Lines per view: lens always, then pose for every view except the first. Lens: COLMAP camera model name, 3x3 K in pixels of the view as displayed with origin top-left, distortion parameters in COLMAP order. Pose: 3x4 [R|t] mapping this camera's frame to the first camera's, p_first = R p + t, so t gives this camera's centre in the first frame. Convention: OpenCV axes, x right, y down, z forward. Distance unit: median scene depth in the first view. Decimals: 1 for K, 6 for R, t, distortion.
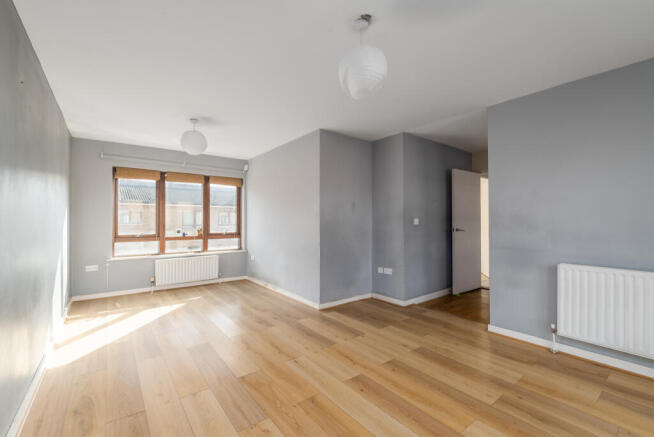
lens RADIAL K [[281.0, 0, 326.3], [0, 281.0, 219.1], [0, 0, 1]] dist [-0.000414, 0.000353]
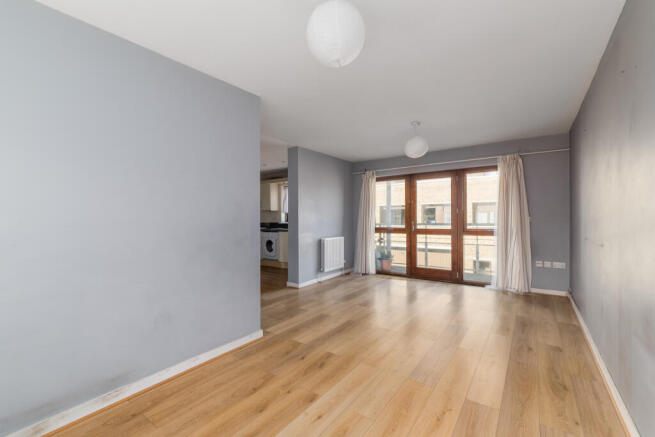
lens RADIAL K [[280.8, 0, 328.9], [0, 280.8, 219.3], [0, 0, 1]] dist [-0.000066, -0.000153]
pose [[-0.281183, -0.003097, 0.959649, -0.943148], [0.005430, 0.999974, 0.004818, 0.005678], [-0.959639, 0.006566, -0.281158, 1.228283]]
